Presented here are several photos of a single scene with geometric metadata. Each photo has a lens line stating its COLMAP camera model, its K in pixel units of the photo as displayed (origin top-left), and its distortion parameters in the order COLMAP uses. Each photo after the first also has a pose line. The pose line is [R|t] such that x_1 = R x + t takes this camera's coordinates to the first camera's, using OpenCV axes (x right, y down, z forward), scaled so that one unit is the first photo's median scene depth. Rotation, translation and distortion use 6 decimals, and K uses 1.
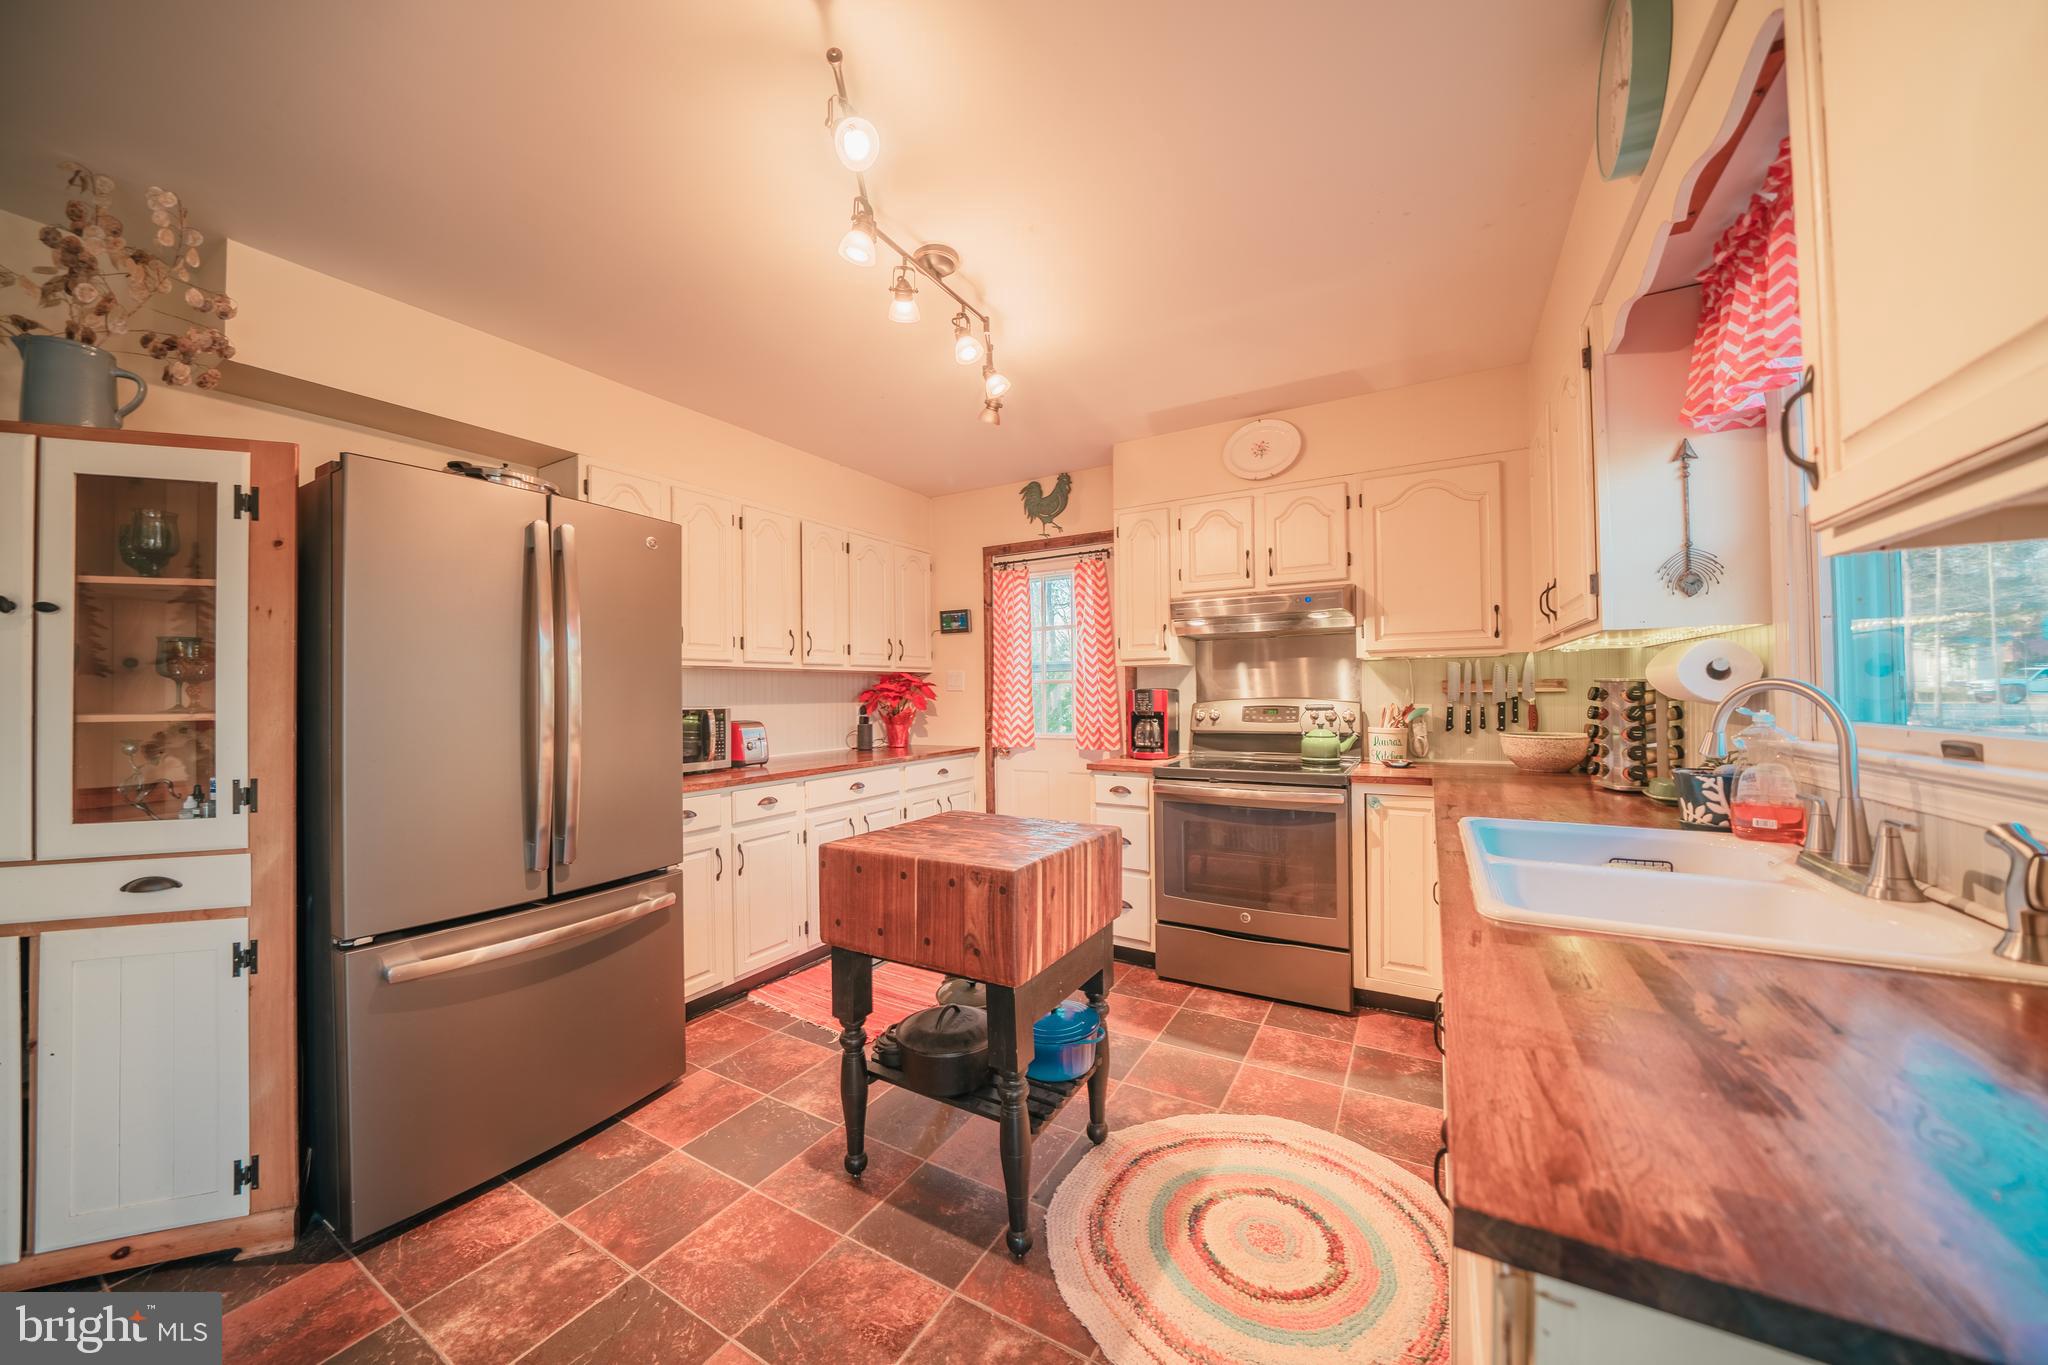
lens RADIAL K [[711.1, 0, 1006.9], [0, 711.1, 690.0], [0, 0, 1]] dist [-0.021488, 0.000232]
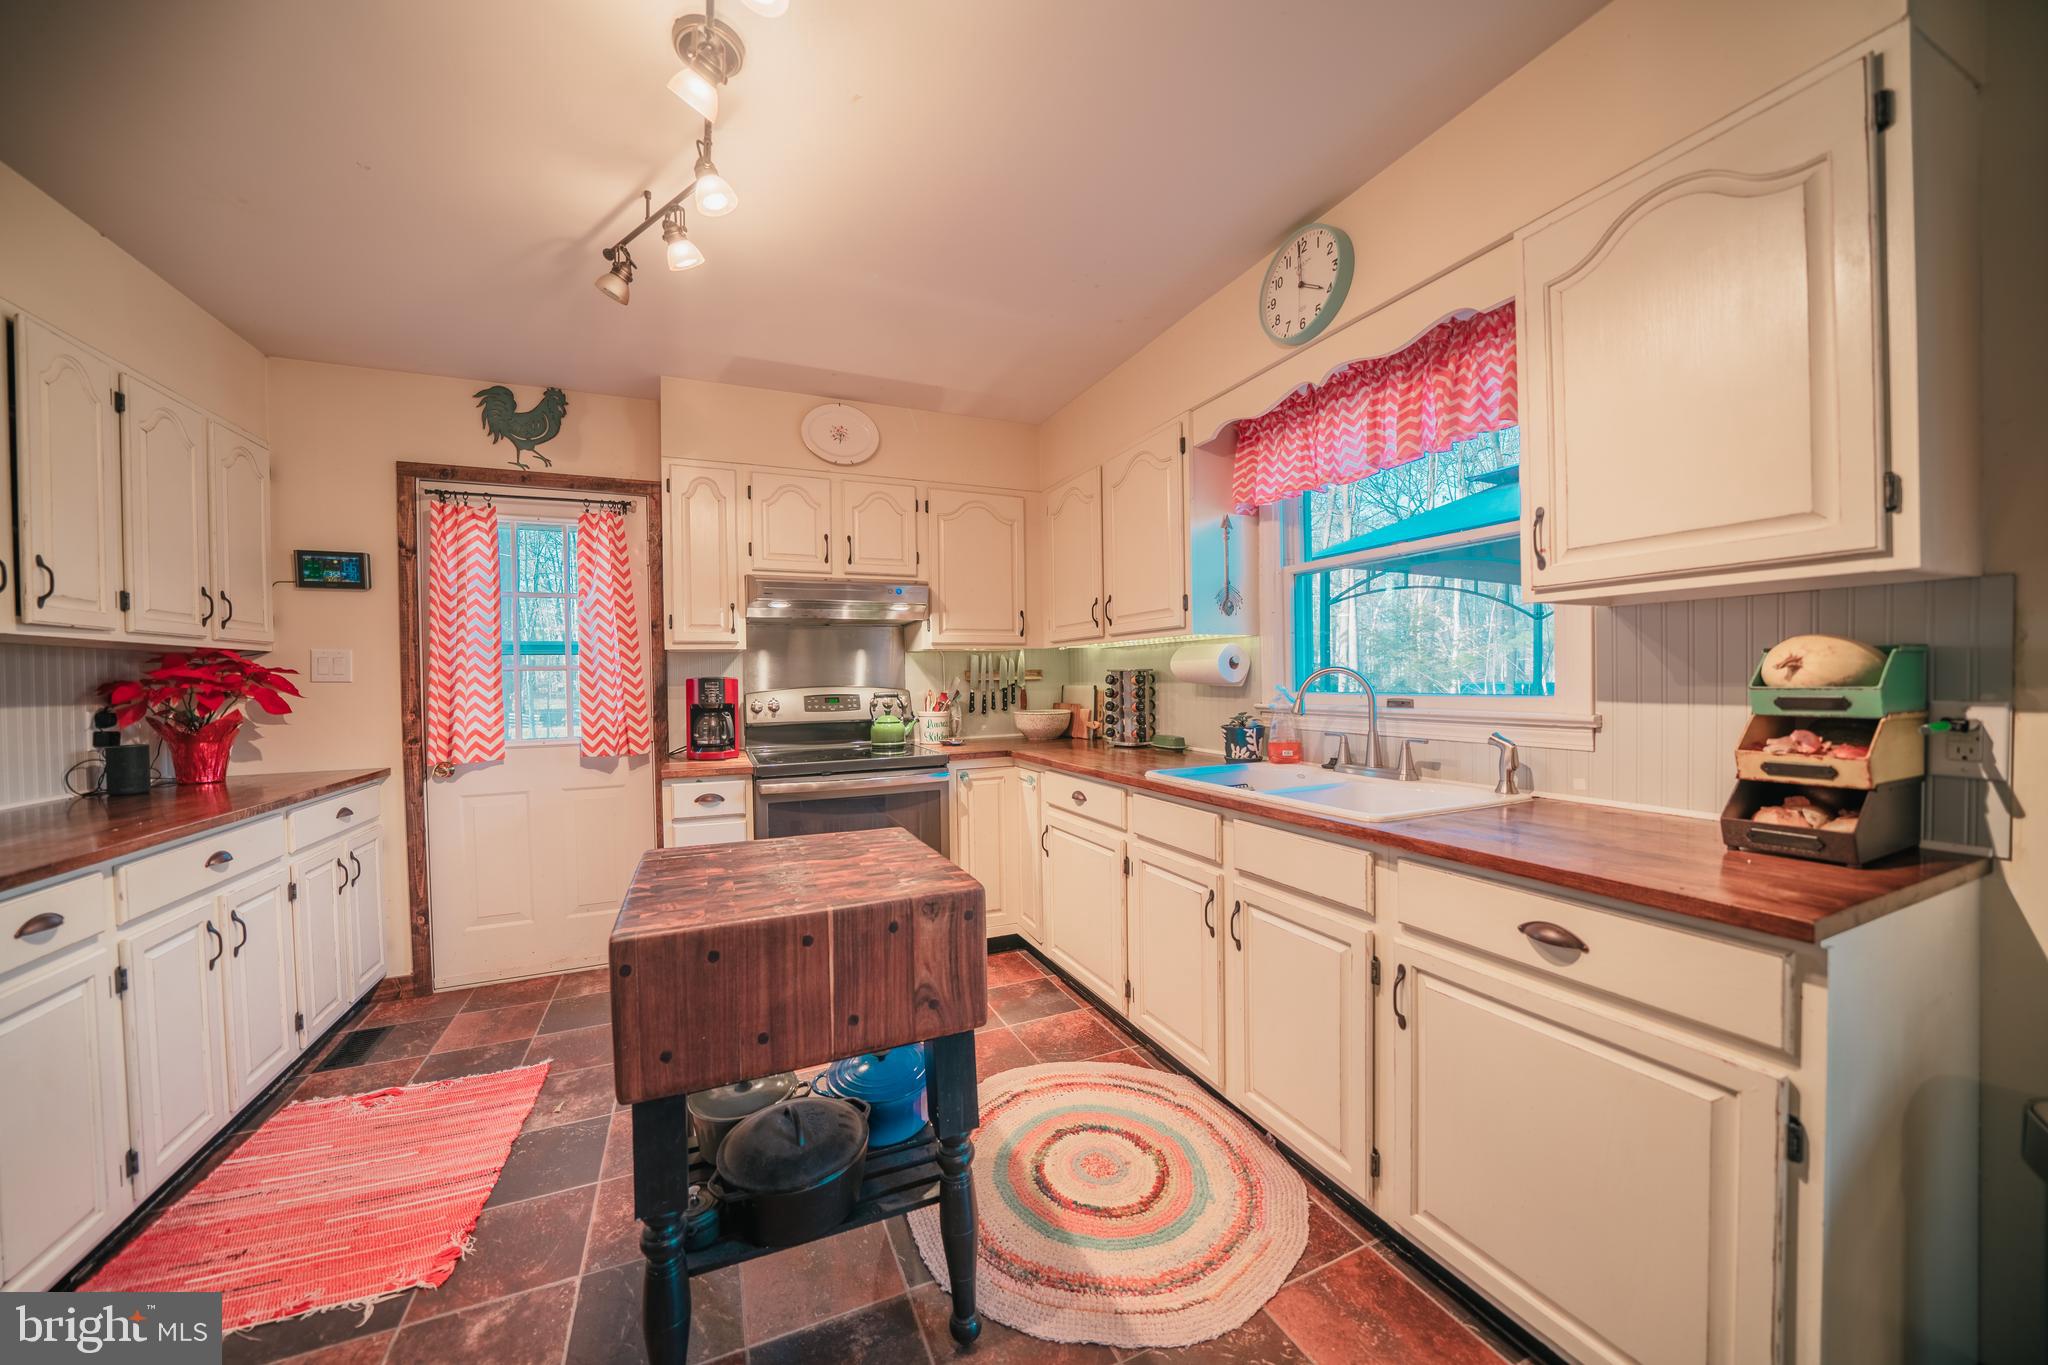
lens RADIAL K [[711.1, 0, 1006.9], [0, 711.1, 690.0], [0, 0, 1]] dist [-0.021488, 0.000232]
pose [[0.584861, -0.012003, 0.811045, -0.316110], [0.004973, 0.999925, 0.011212, 0.006421], [-0.811118, -0.002524, 0.584877, 0.239313]]
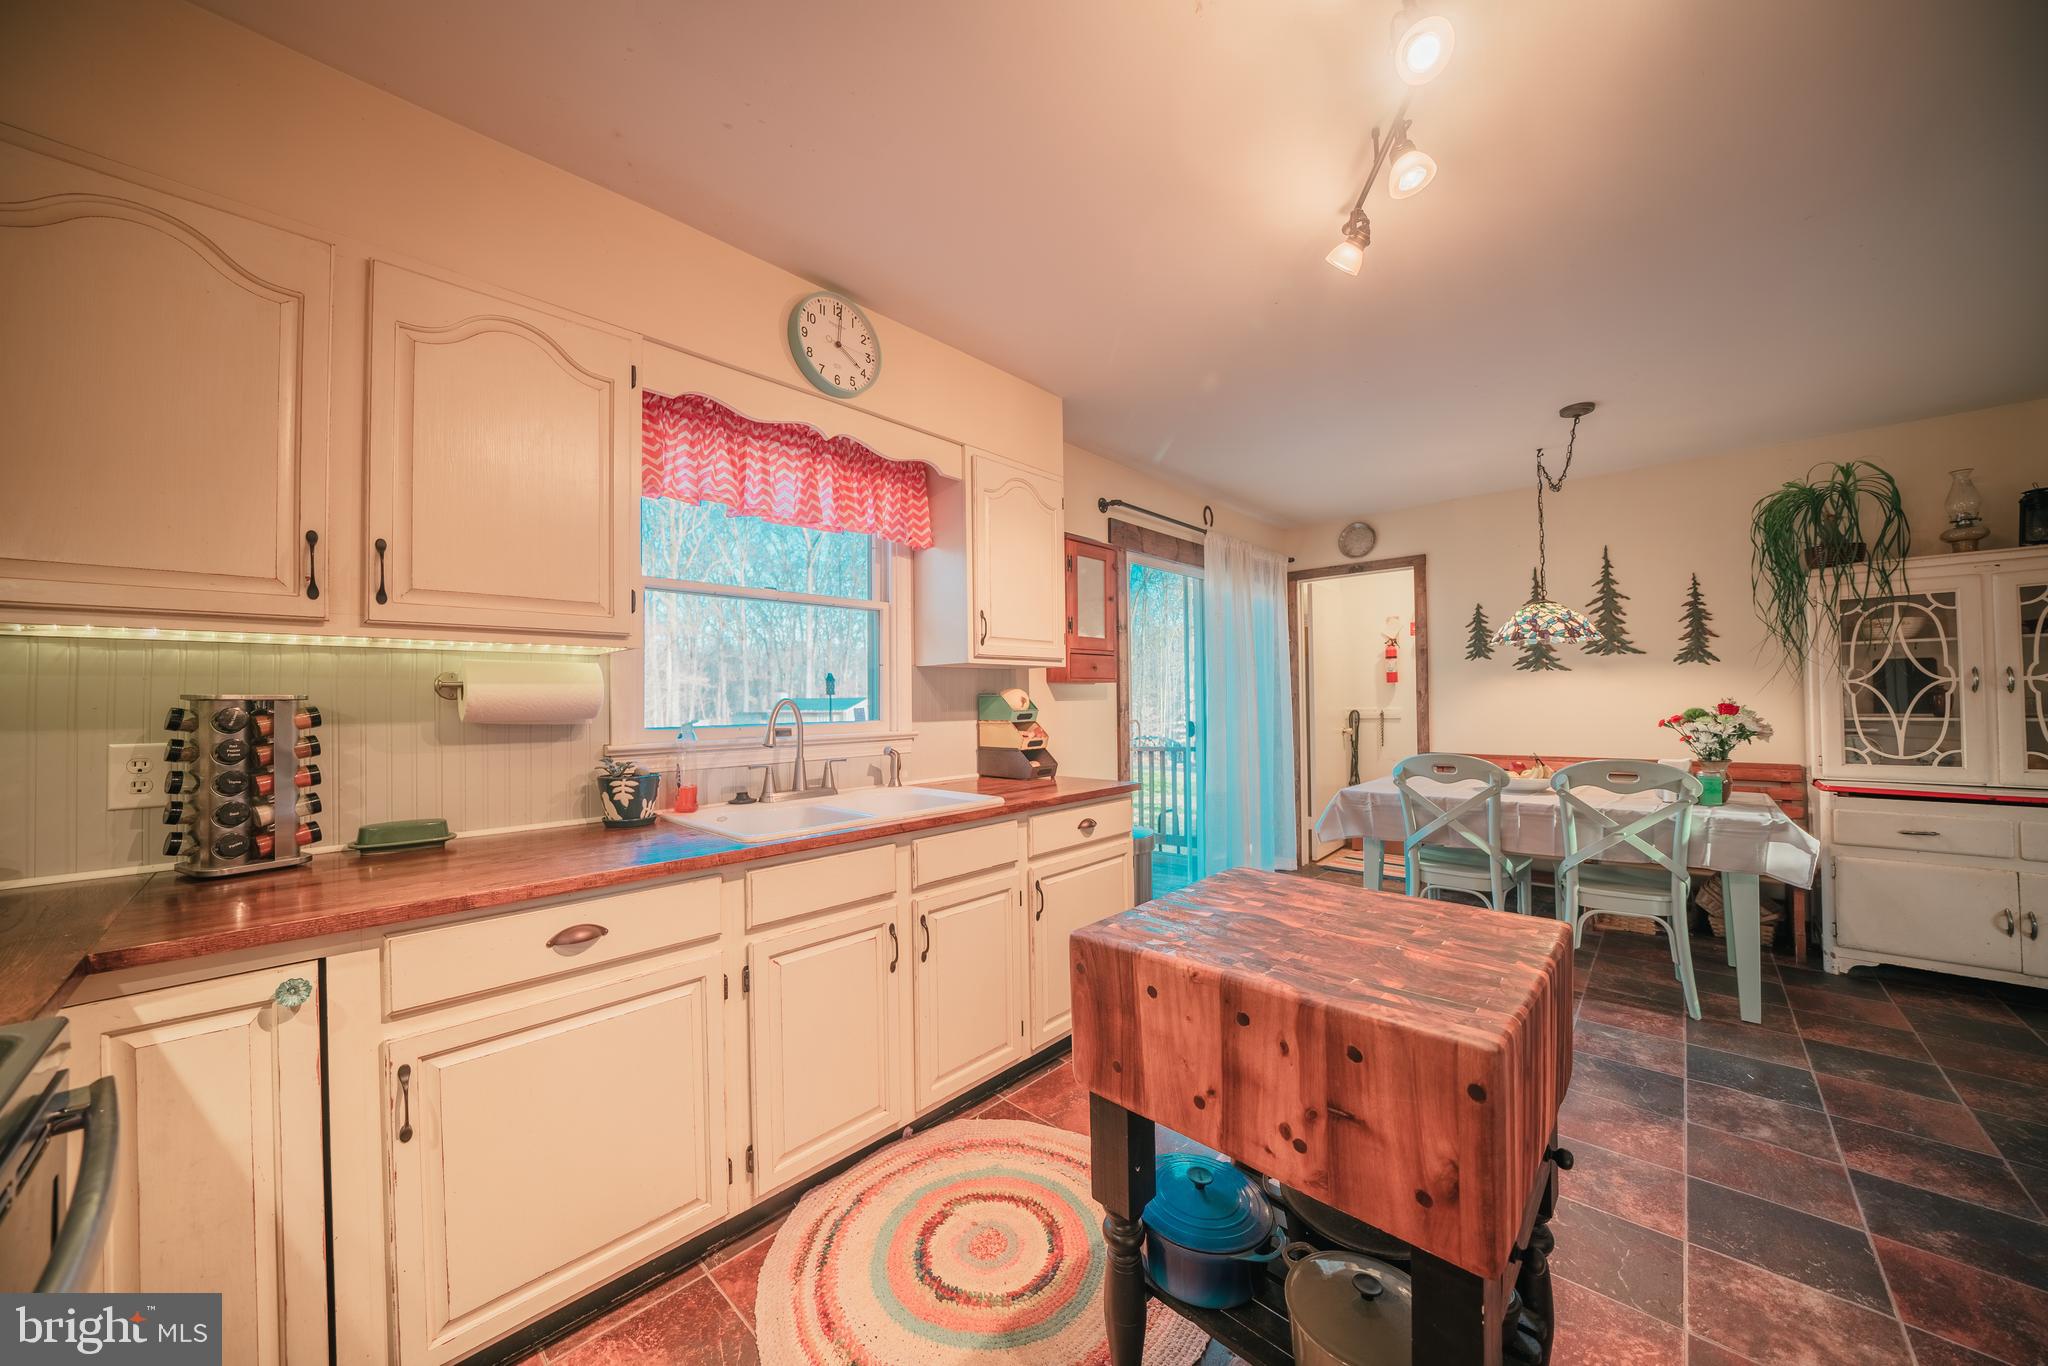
lens RADIAL K [[711.1, 0, 1006.9], [0, 711.1, 690.5], [0, 0, 1]] dist [-0.021488, 0.000232]
pose [[-0.973535, 0.026685, 0.226975, 0.048826], [0.022006, 0.999490, -0.023124, 0.006715], [-0.227476, -0.017517, -0.973626, 1.021067]]
